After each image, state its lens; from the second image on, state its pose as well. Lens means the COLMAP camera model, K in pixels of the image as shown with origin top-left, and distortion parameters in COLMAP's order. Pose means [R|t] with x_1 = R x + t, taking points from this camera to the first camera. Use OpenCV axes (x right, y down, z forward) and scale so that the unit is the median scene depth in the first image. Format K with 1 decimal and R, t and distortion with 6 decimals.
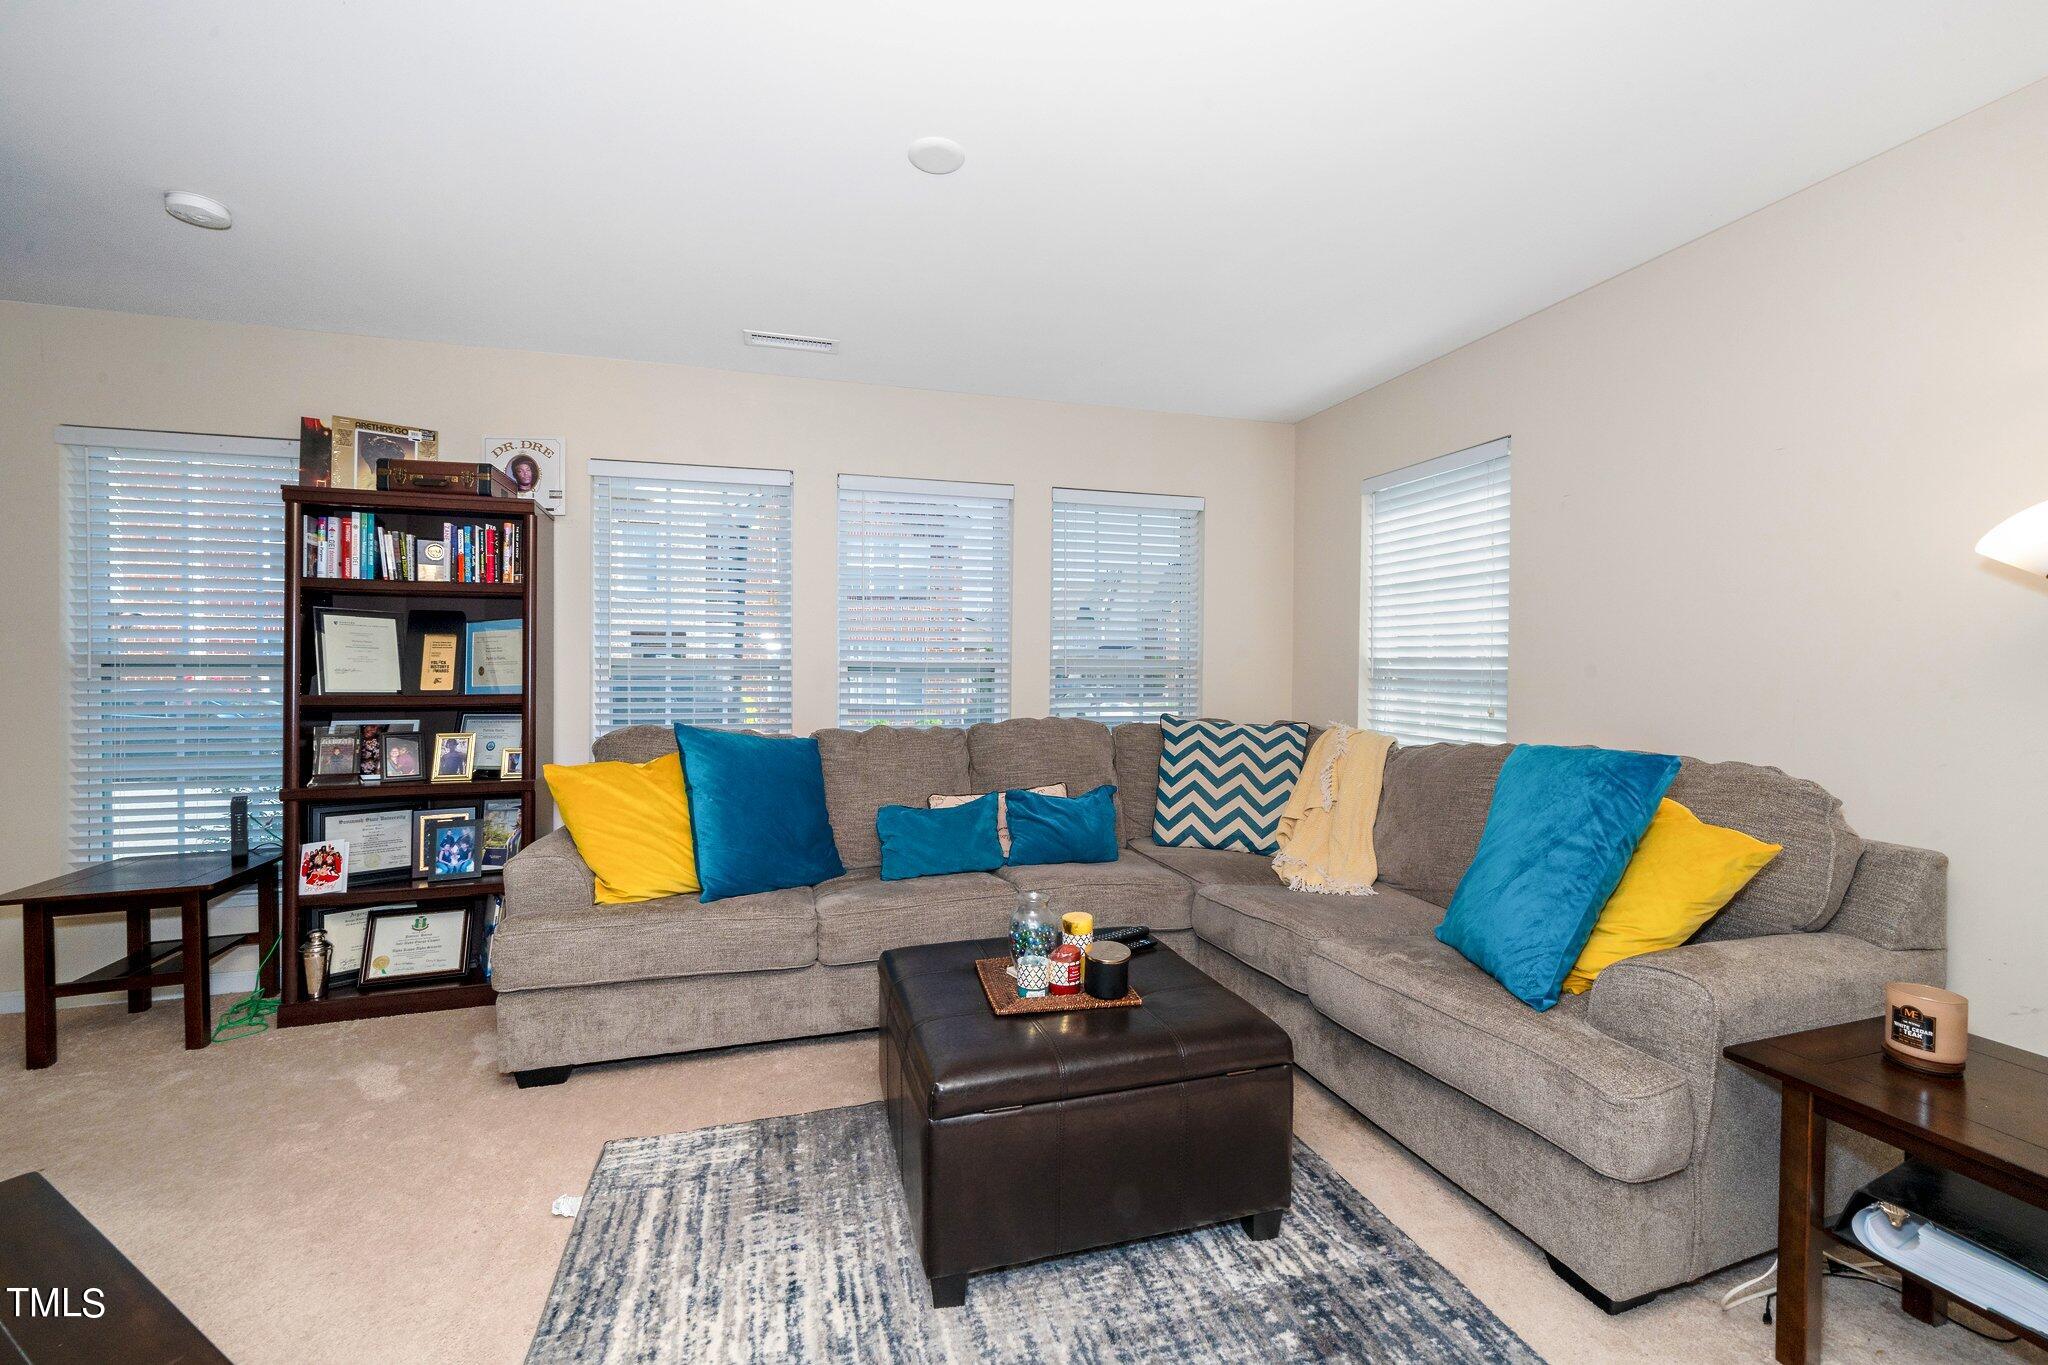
lens RADIAL K [[834.8, 0, 1022.4], [0, 834.8, 682.2], [0, 0, 1]] dist [-0.004125, 0.000638]
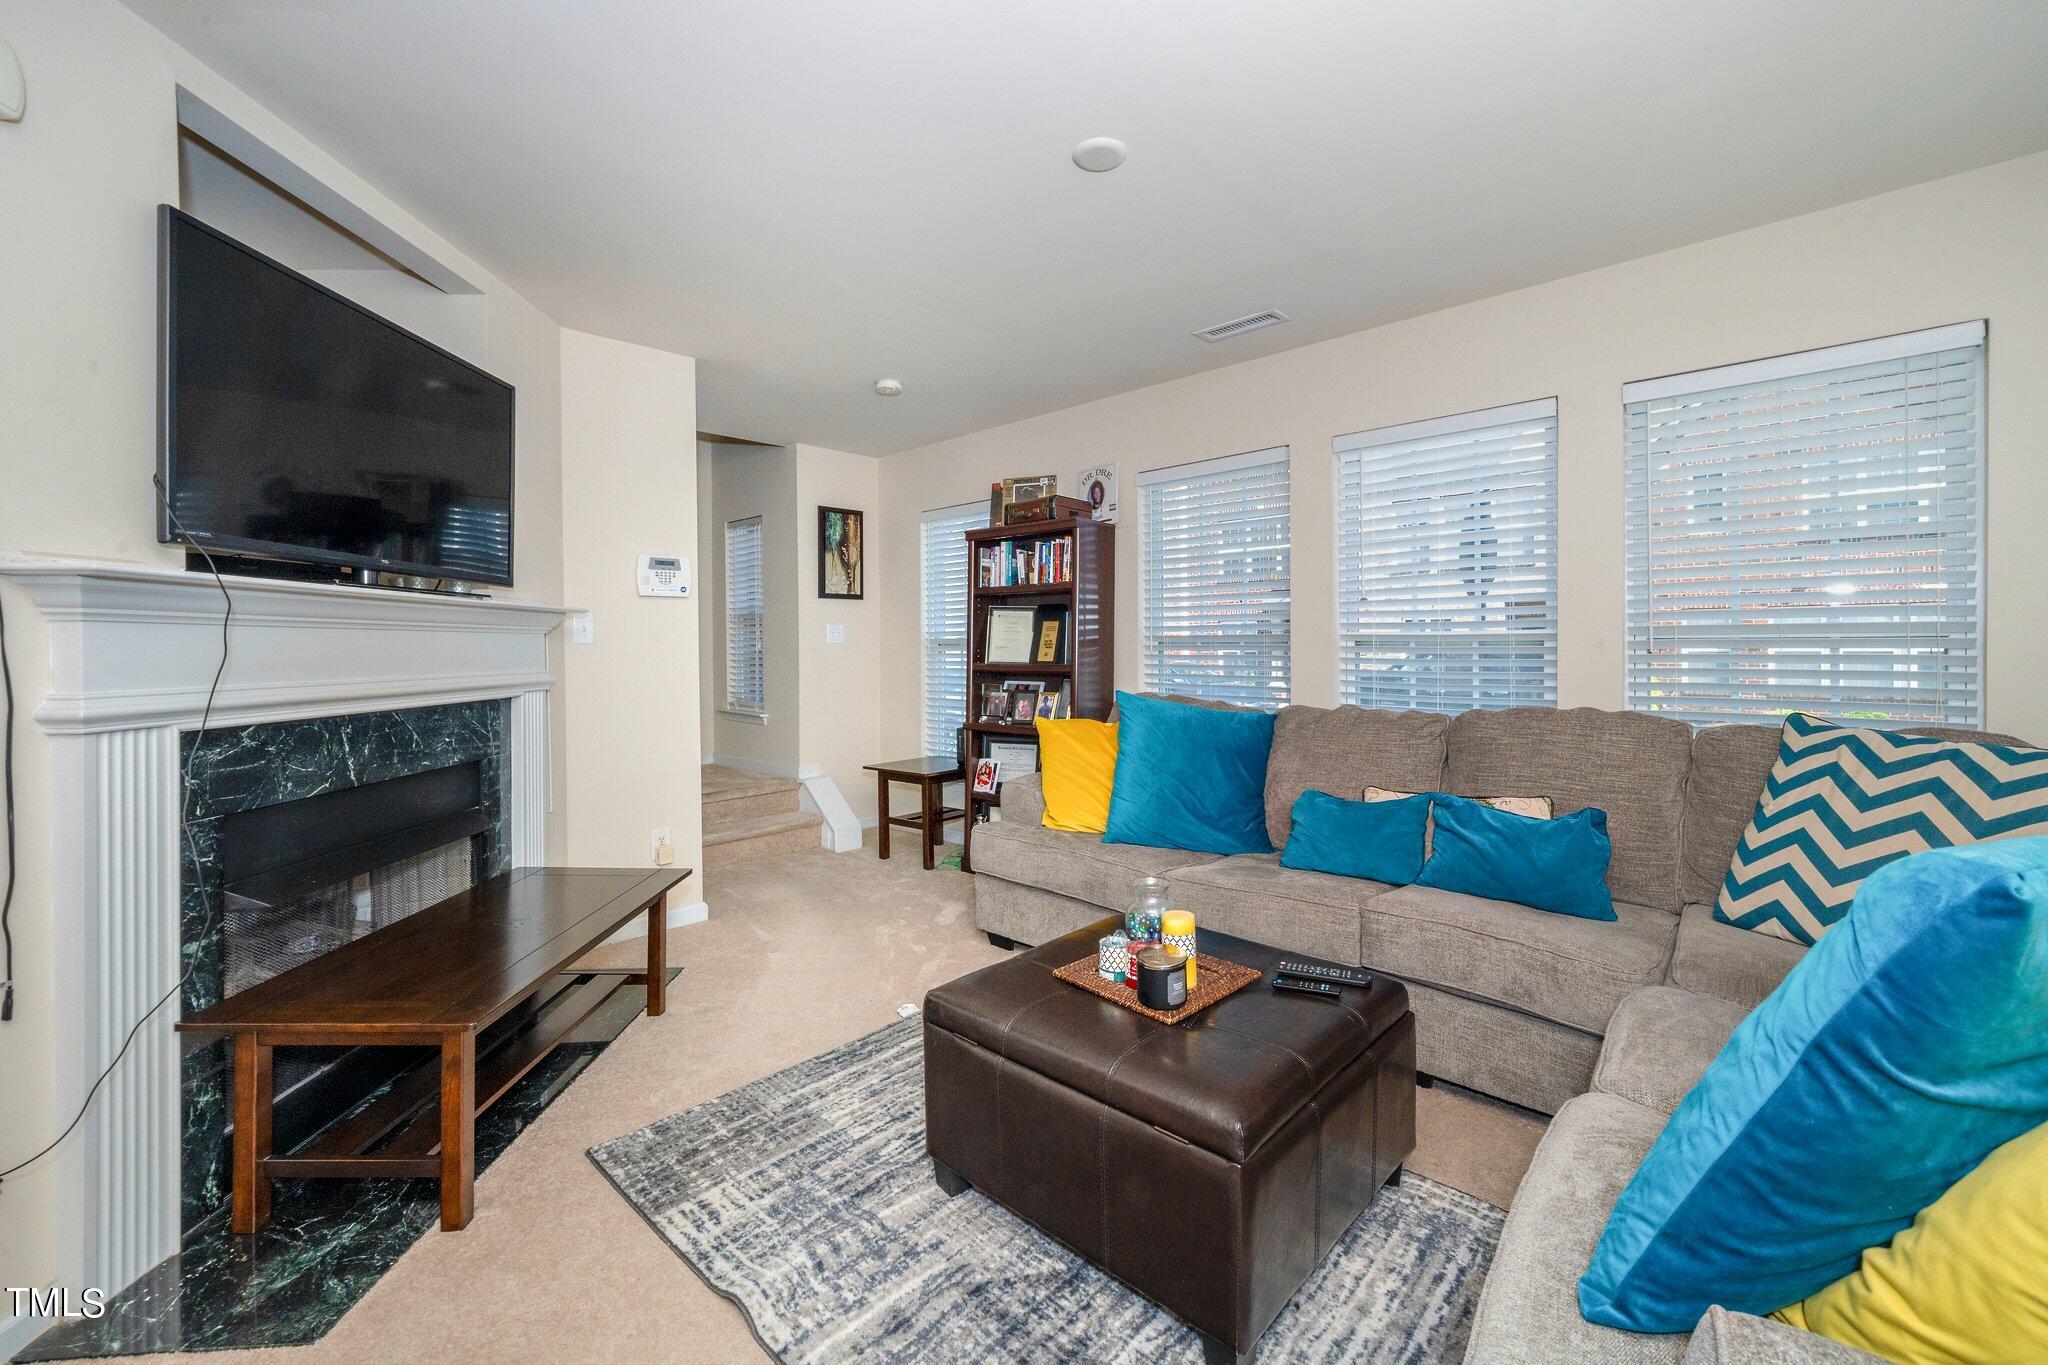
lens RADIAL K [[834.8, 0, 995.1], [0, 834.8, 645.7], [0, 0, 1]] dist [-0.004125, 0.000638]
pose [[0.490677, -0.006176, -0.871320, 0.503738], [-0.005816, 0.999929, -0.010363, -0.001082], [0.871322, 0.010152, 0.490607, 0.249877]]
